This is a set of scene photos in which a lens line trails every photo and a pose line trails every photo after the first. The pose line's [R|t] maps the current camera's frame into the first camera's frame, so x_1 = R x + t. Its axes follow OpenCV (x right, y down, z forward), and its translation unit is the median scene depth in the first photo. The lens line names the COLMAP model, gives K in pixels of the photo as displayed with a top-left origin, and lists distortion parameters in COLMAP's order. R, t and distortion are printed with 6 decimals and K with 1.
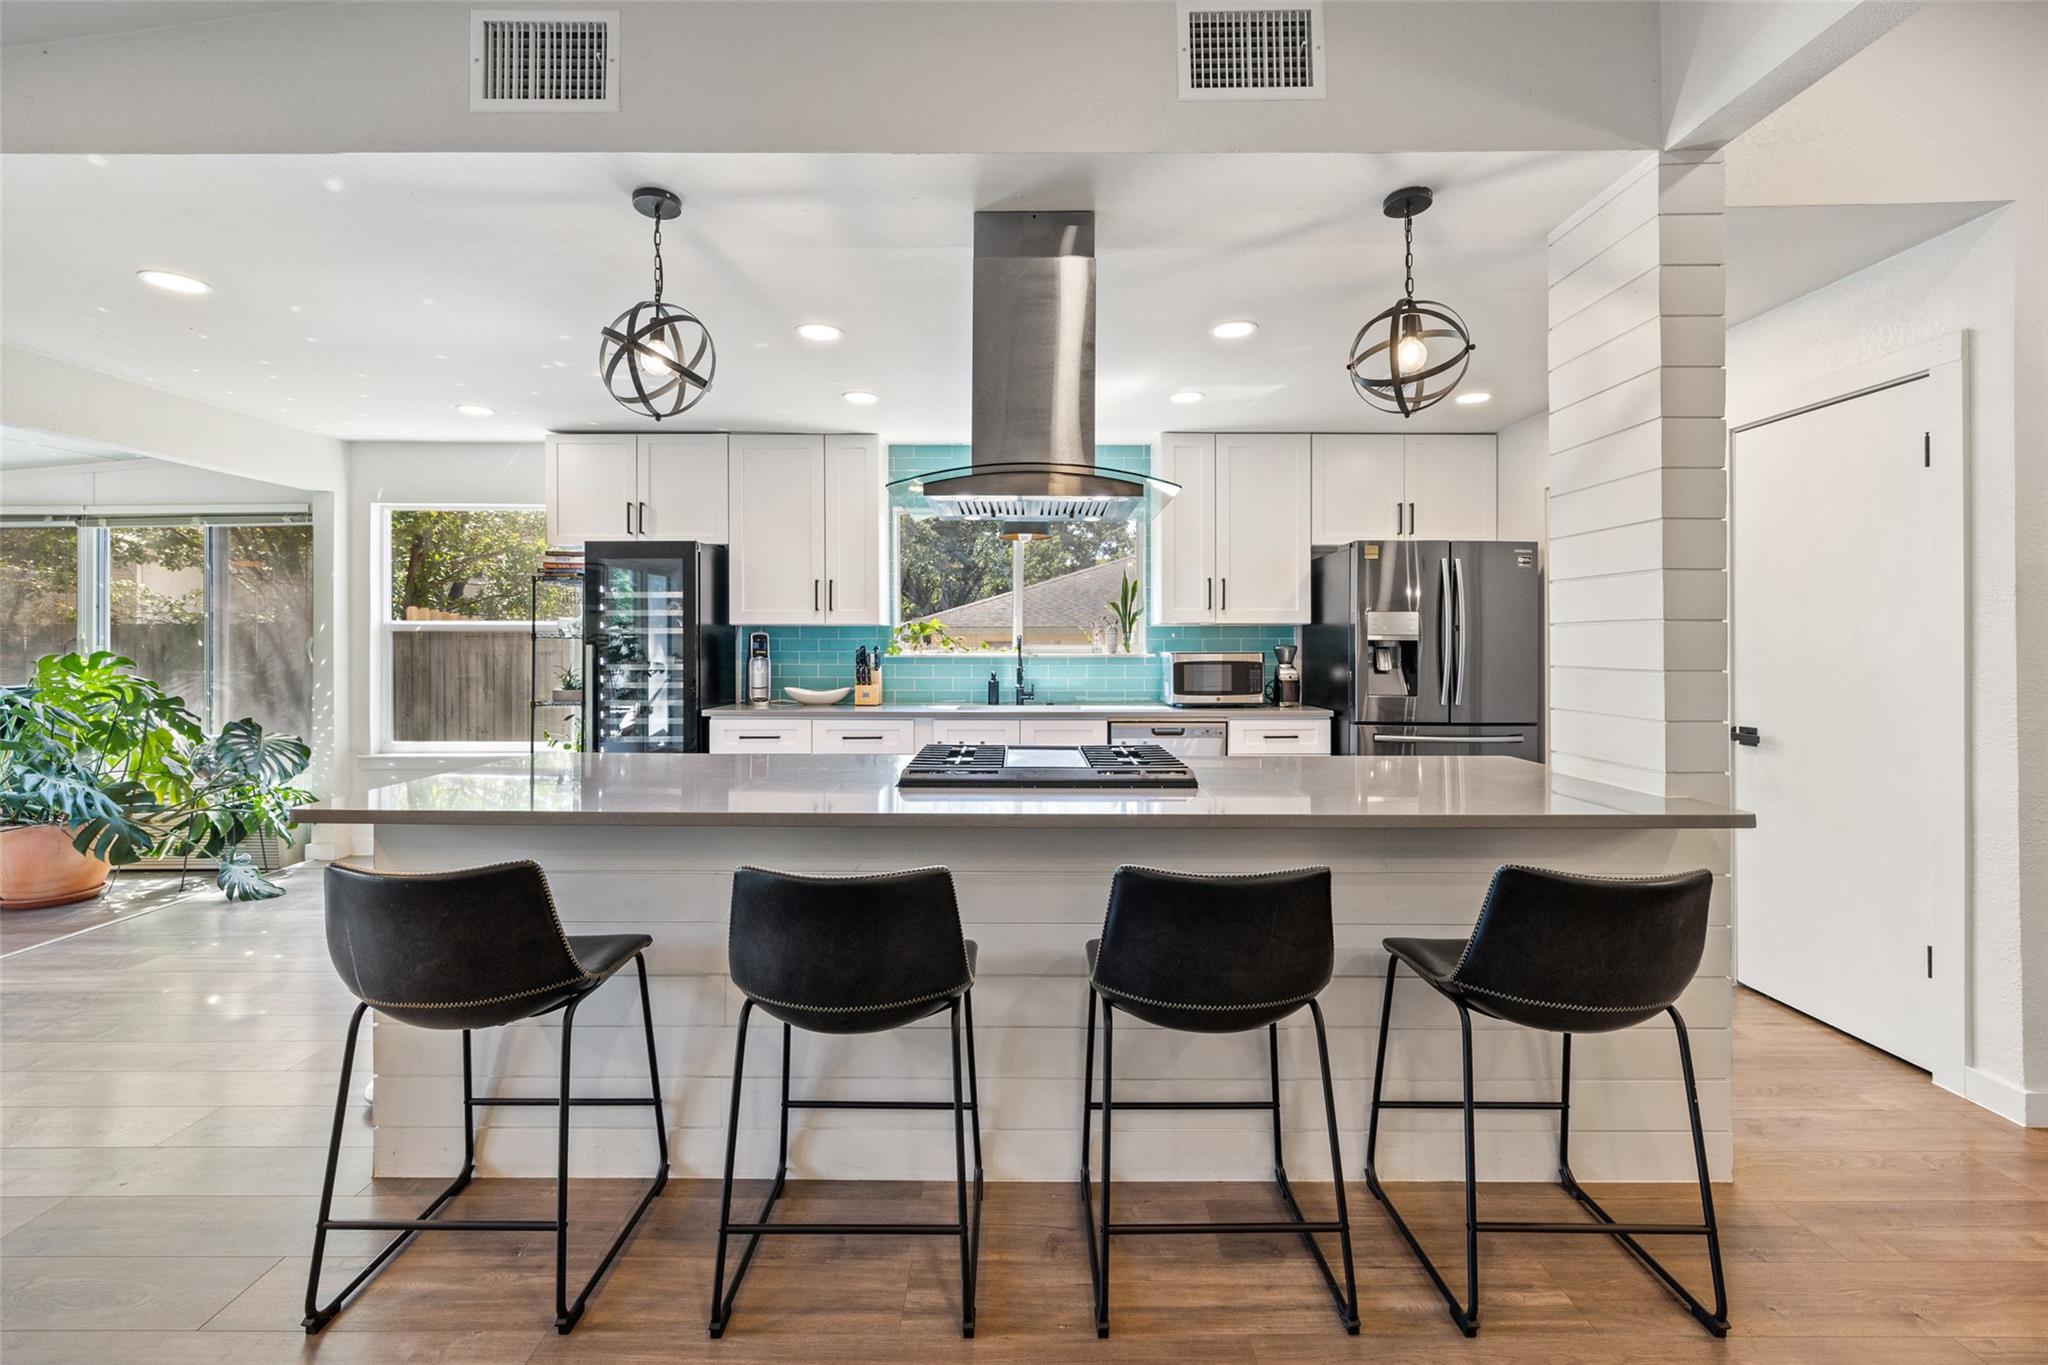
lens RADIAL K [[888.4, 0, 1018.6], [0, 888.4, 633.9], [0, 0, 1]] dist [-0.000271, -0.000333]
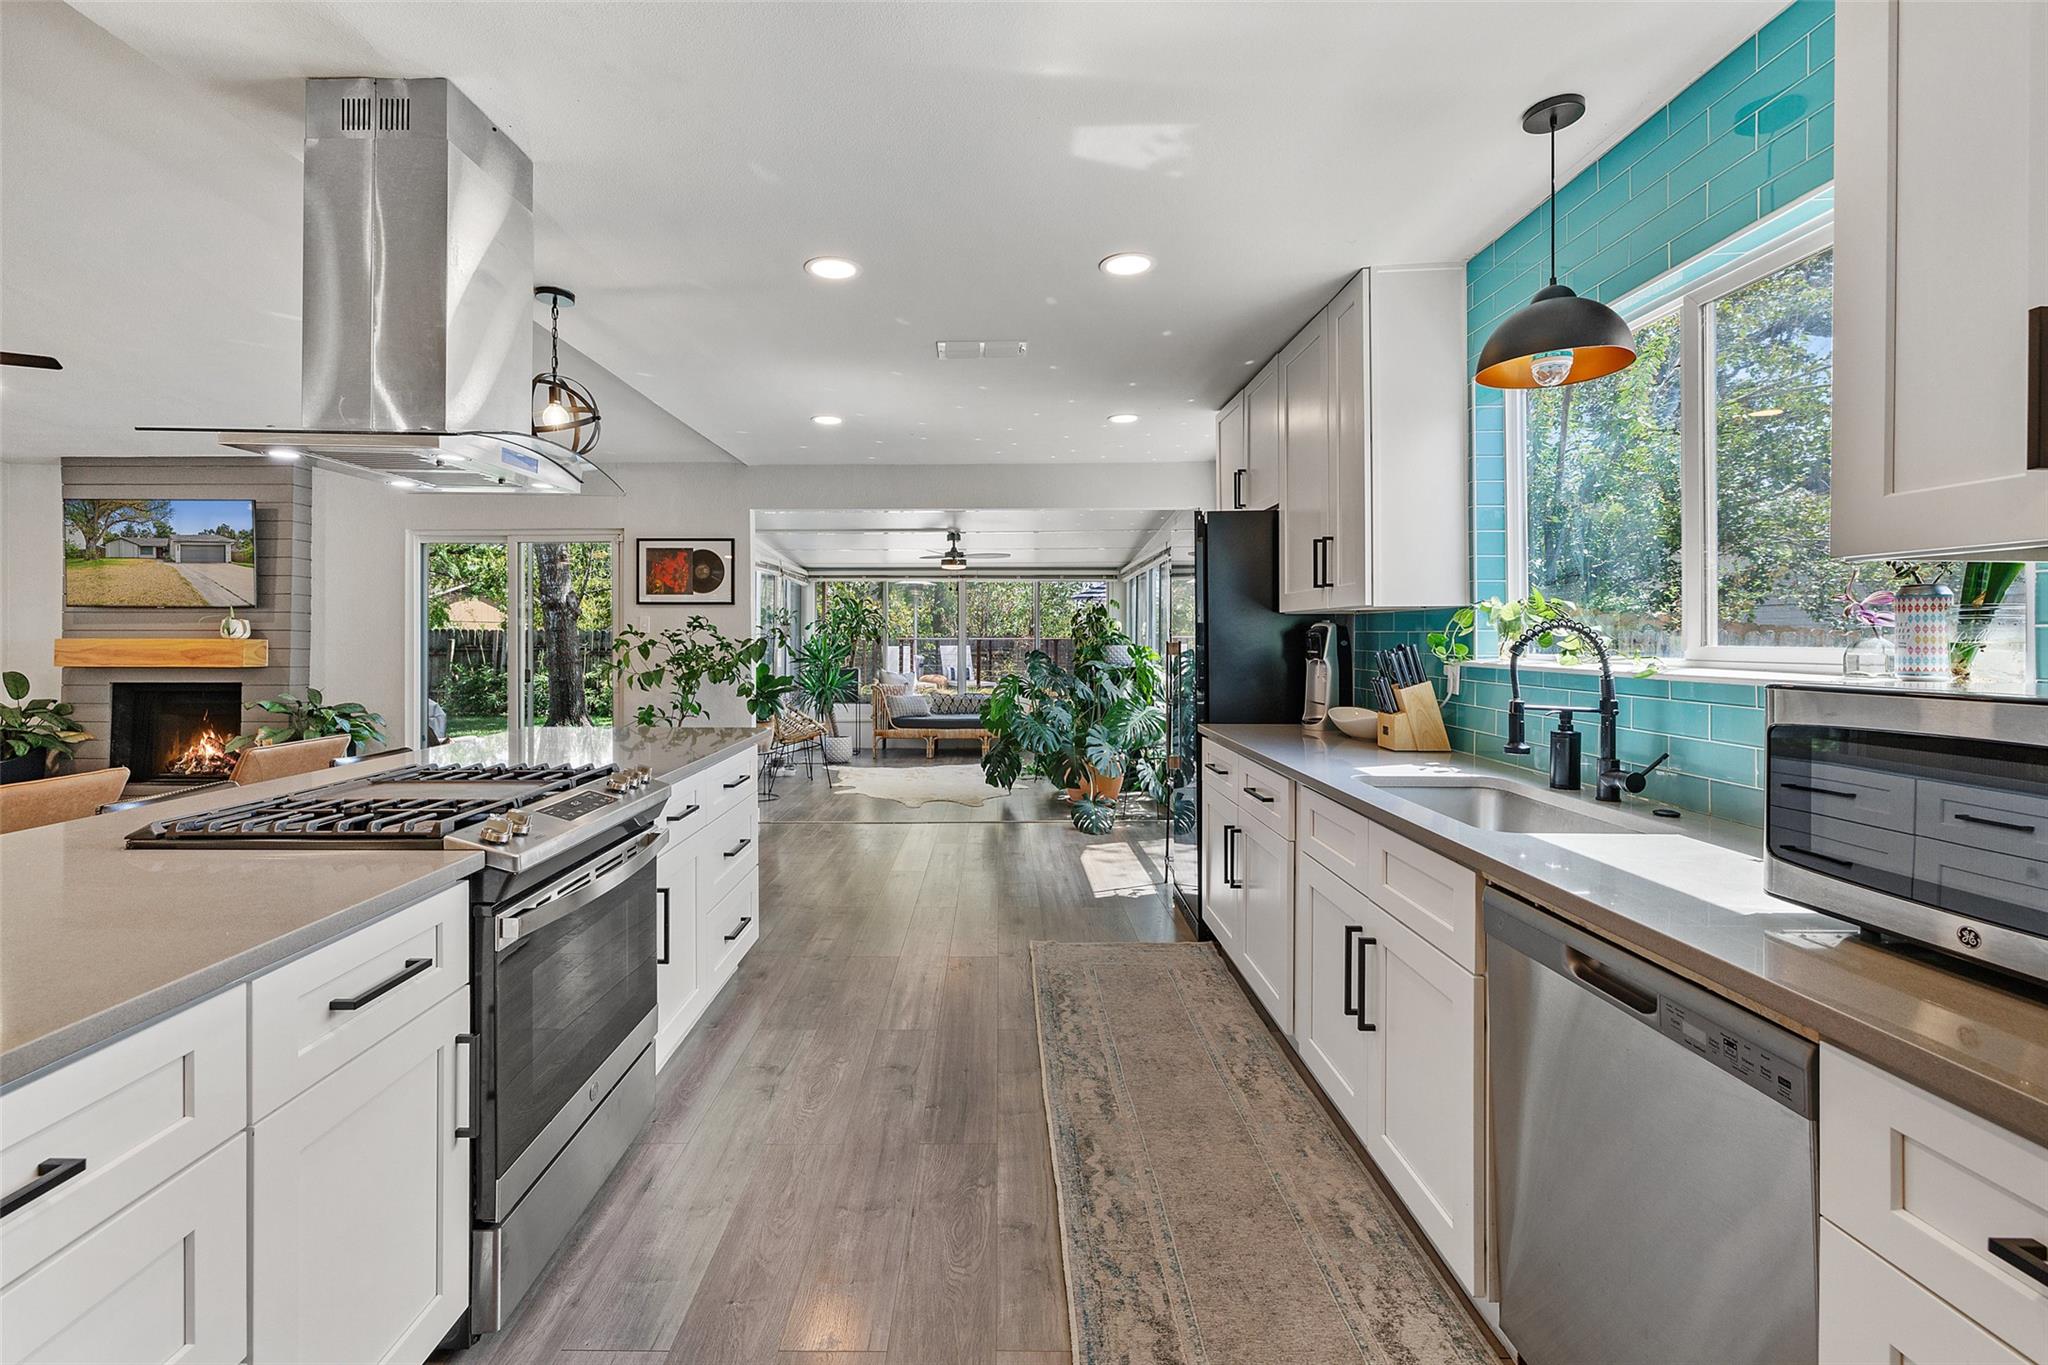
lens RADIAL K [[888.4, 0, 987.5], [0, 888.4, 634.4], [0, 0, 1]] dist [-0.000271, -0.000333]
pose [[-0.001211, -0.003498, -0.999993, 0.421756], [0.011777, 0.999924, -0.003512, 0.006664], [0.999930, -0.011782, -0.001169, 0.796883]]
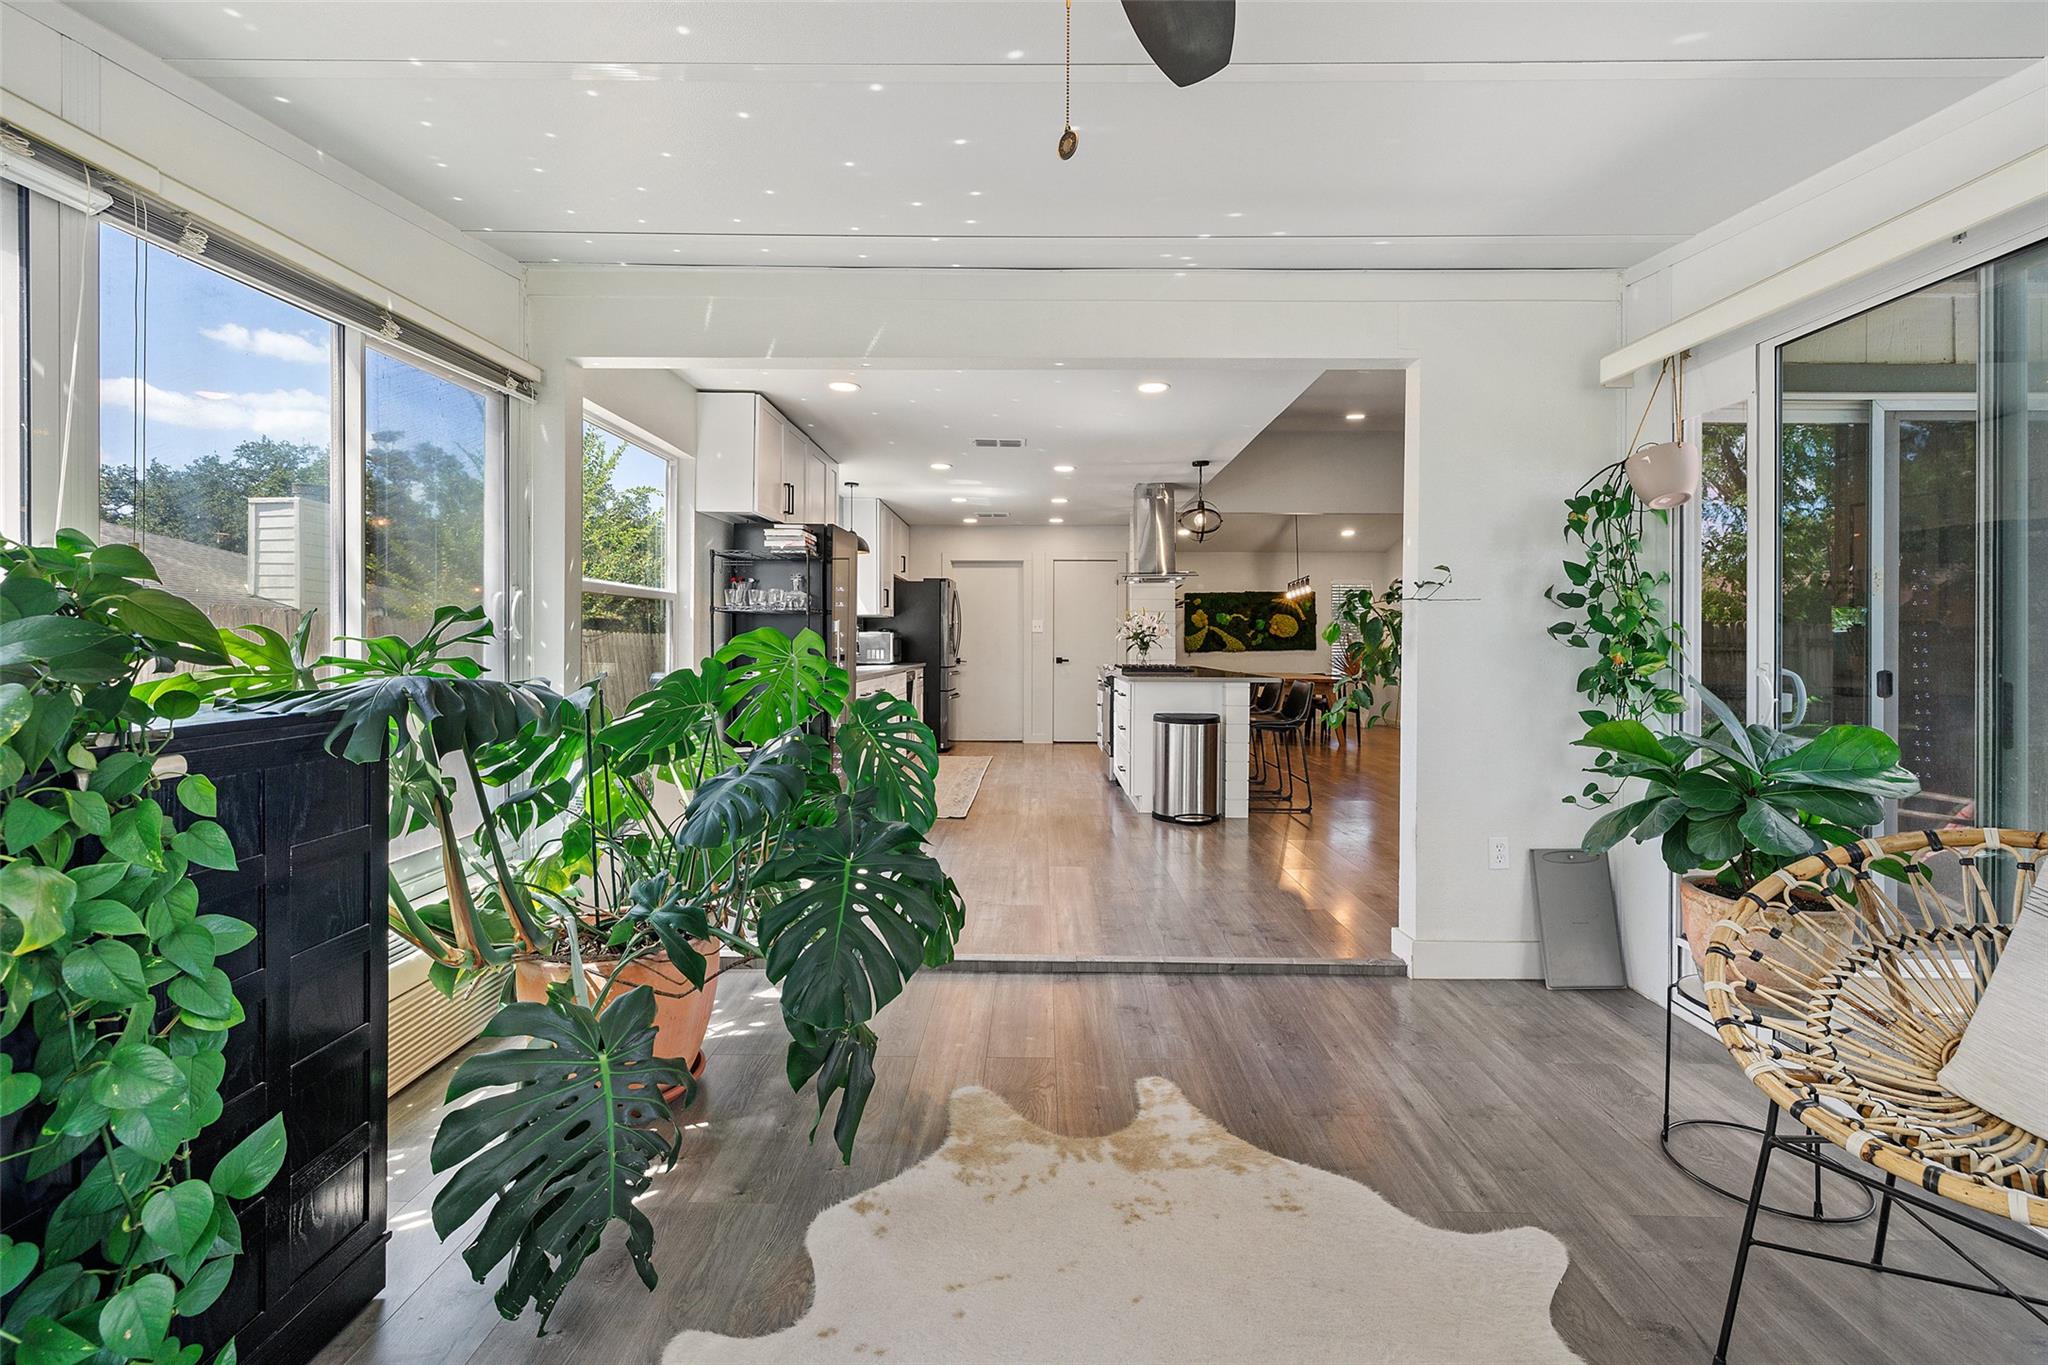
lens RADIAL K [[865.5, 0, 1019.0], [0, 865.5, 643.4], [0, 0, 1]] dist [-0.002897, 0.001317]
pose [[0.017829, -0.001896, 0.999839, -1.491307], [-0.015277, 0.999881, 0.002168, 0.034804], [-0.999724, -0.015313, 0.017798, 0.737918]]
